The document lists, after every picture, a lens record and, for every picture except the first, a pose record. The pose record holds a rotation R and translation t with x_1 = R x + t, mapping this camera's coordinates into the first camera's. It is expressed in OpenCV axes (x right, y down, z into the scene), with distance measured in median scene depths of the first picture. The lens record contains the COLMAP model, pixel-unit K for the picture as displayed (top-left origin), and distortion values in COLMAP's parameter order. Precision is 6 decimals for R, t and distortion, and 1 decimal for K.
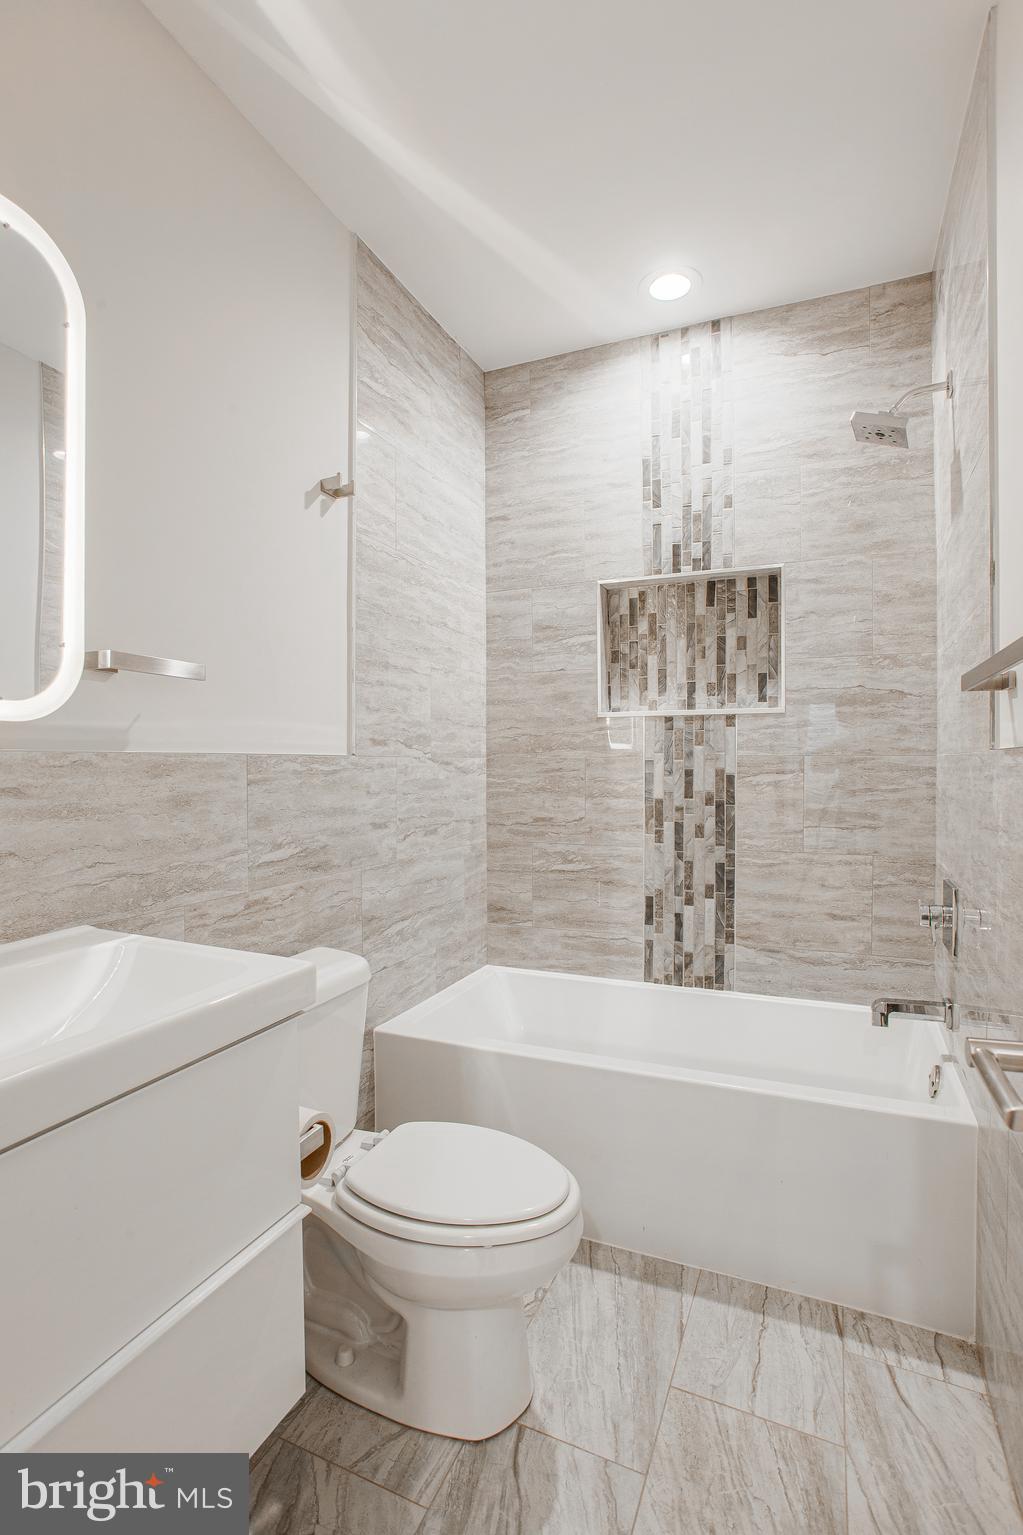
lens RADIAL K [[744.3, 0, 488.4], [0, 744.3, 770.0], [0, 0, 1]] dist [-0.063903, 0.001170]
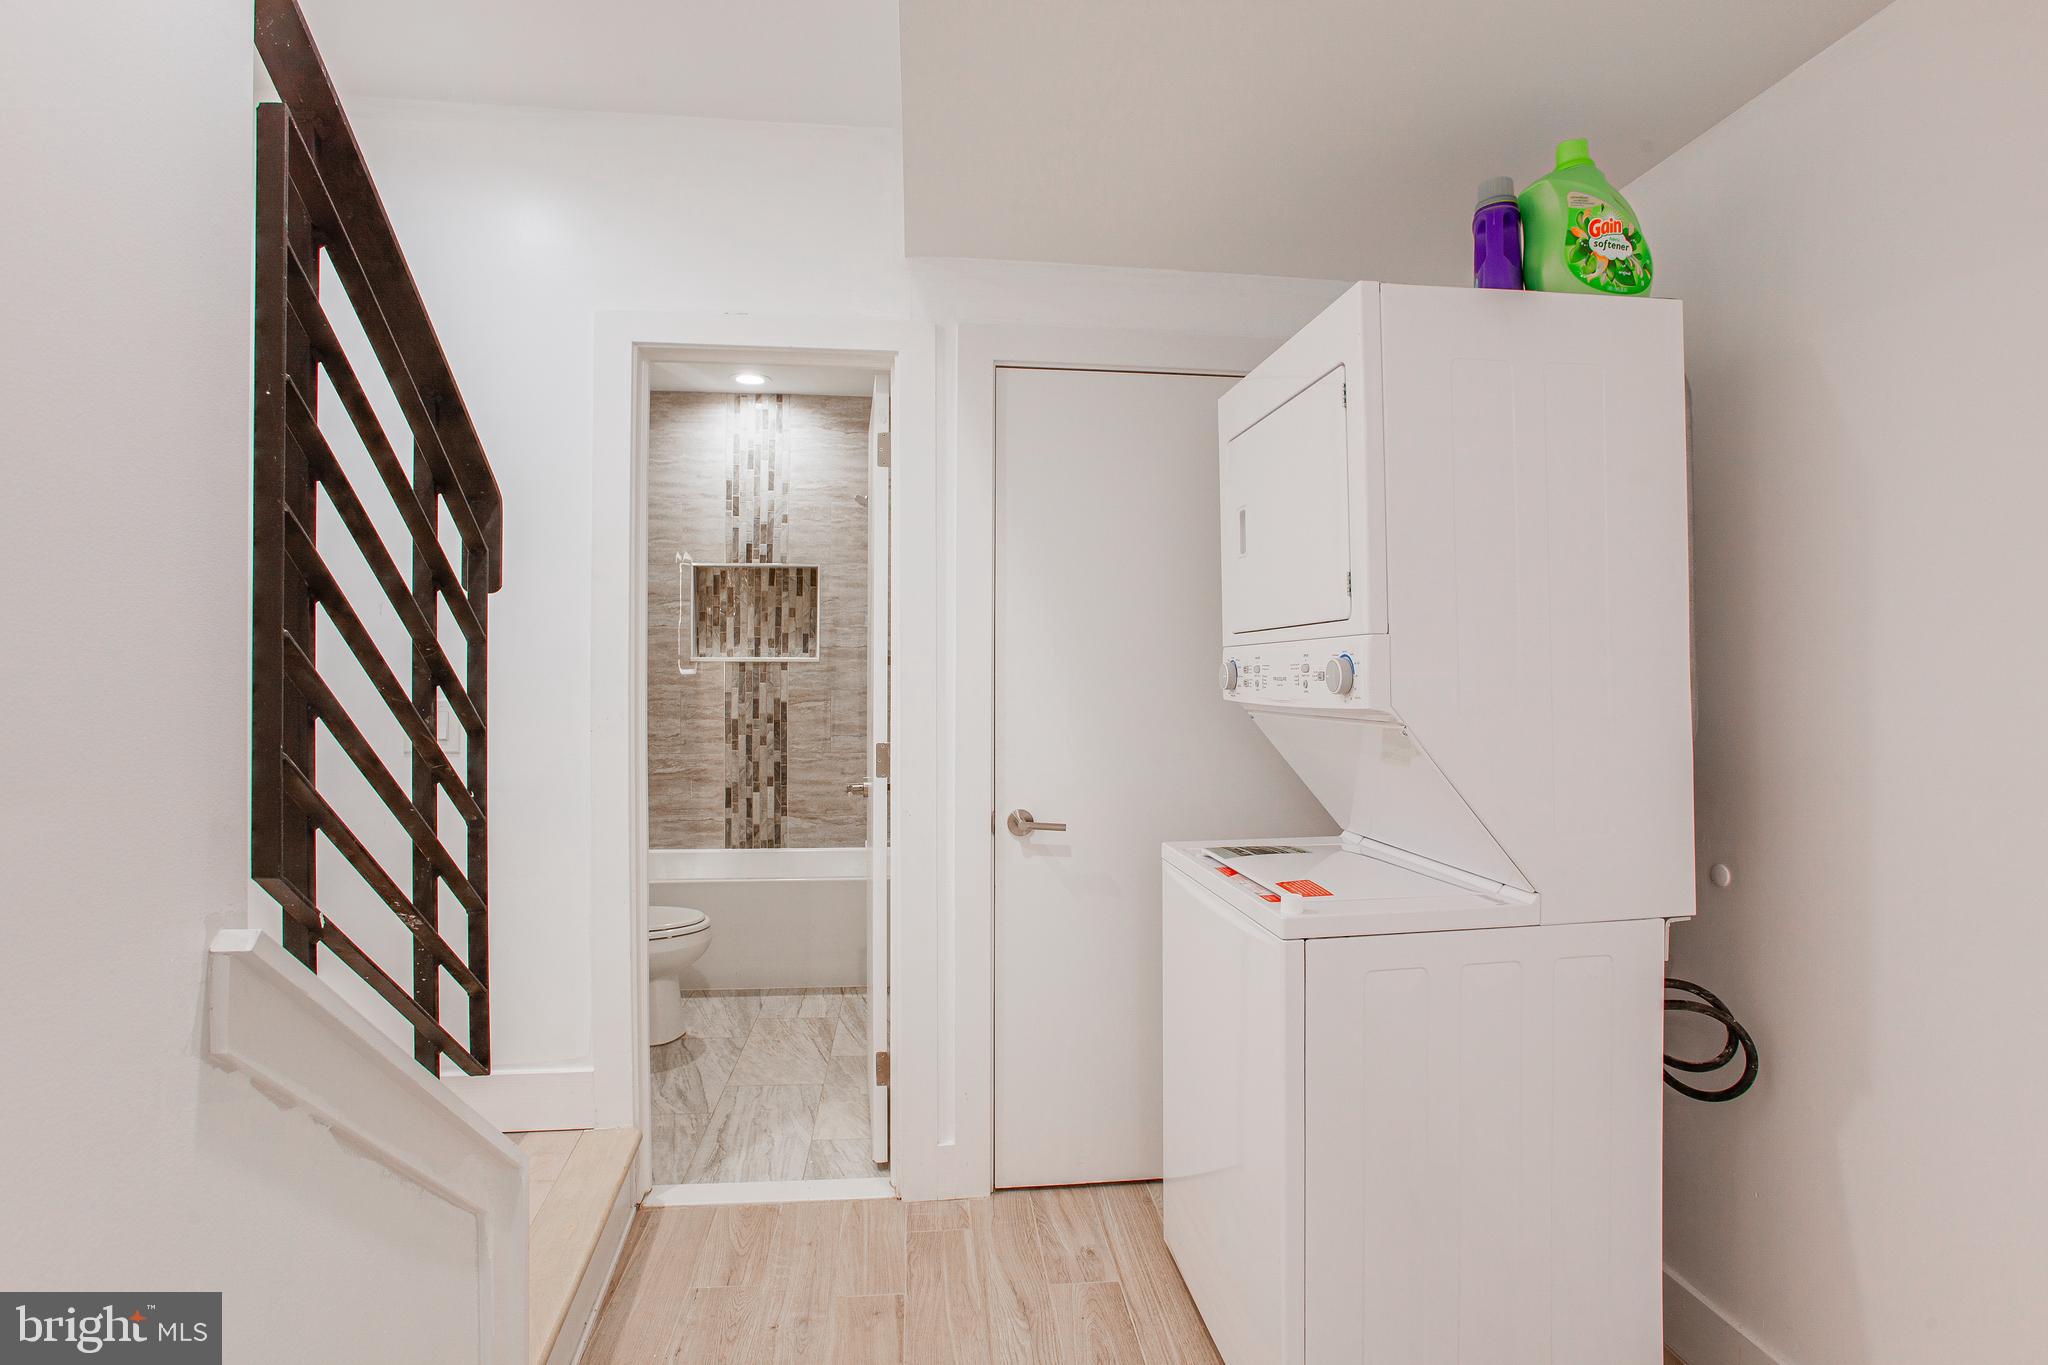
lens RADIAL K [[977.0, 0, 1016.8], [0, 977.0, 674.7], [0, 0, 1]] dist [-0.062210, 0.030690]
pose [[0.857135, 0.005521, 0.515061, -0.274617], [0.000377, 0.999936, -0.011346, -0.025936], [-0.515091, 0.009919, 0.857078, -0.902585]]
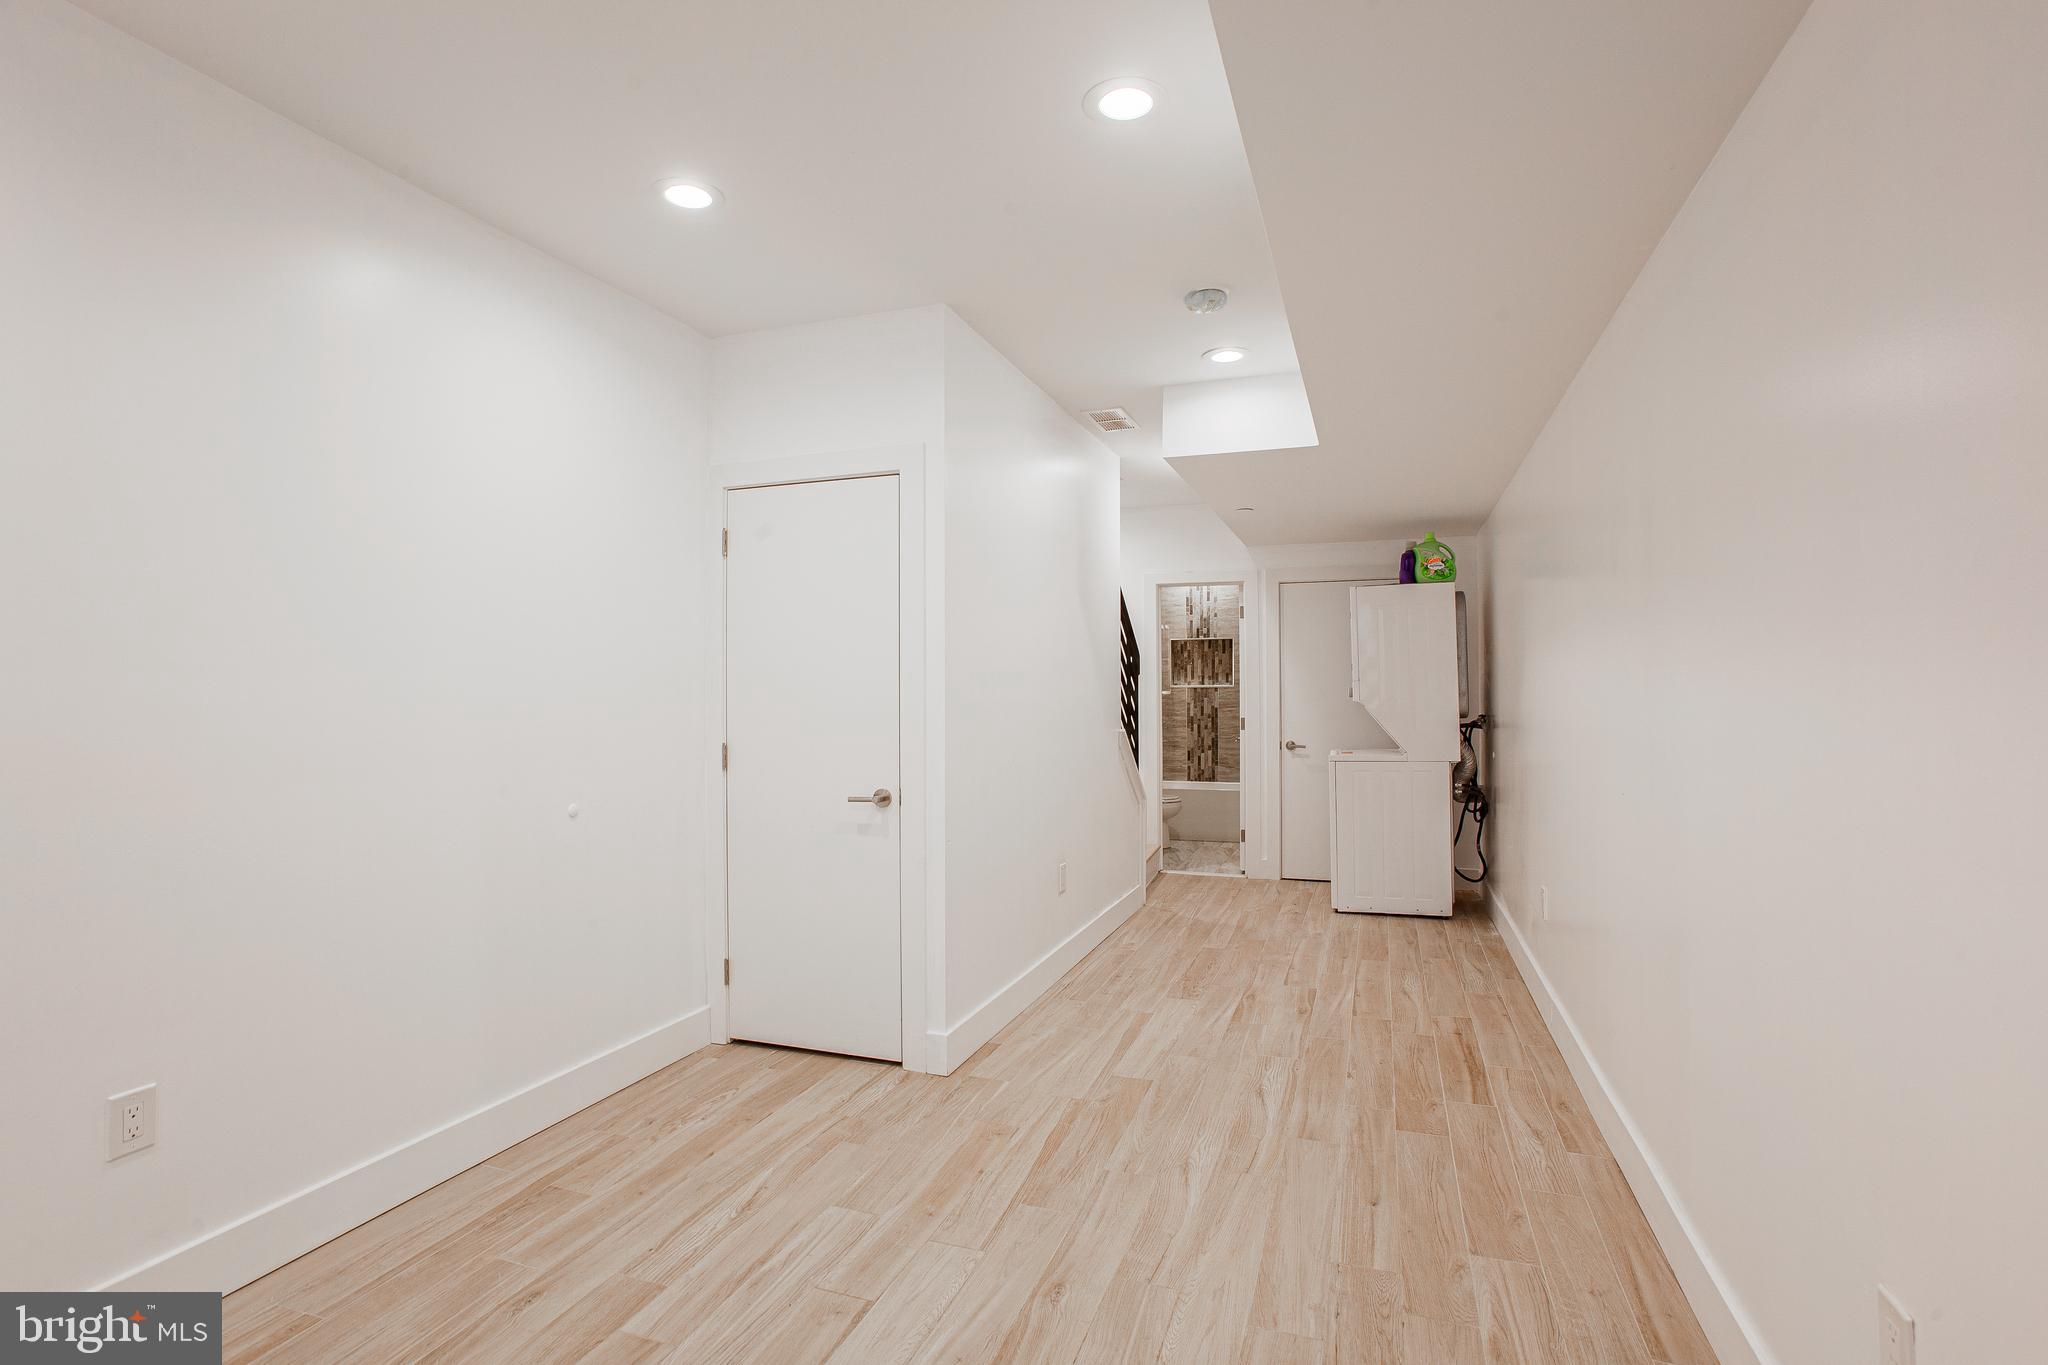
lens RADIAL K [[977.0, 0, 1016.8], [0, 977.0, 674.7], [0, 0, 1]] dist [-0.062210, 0.030690]
pose [[0.996913, 0.001778, 0.078498, -0.750113], [0.000821, 0.999453, -0.033057, 0.002089], [-0.078513, 0.033020, 0.996366, -2.738641]]
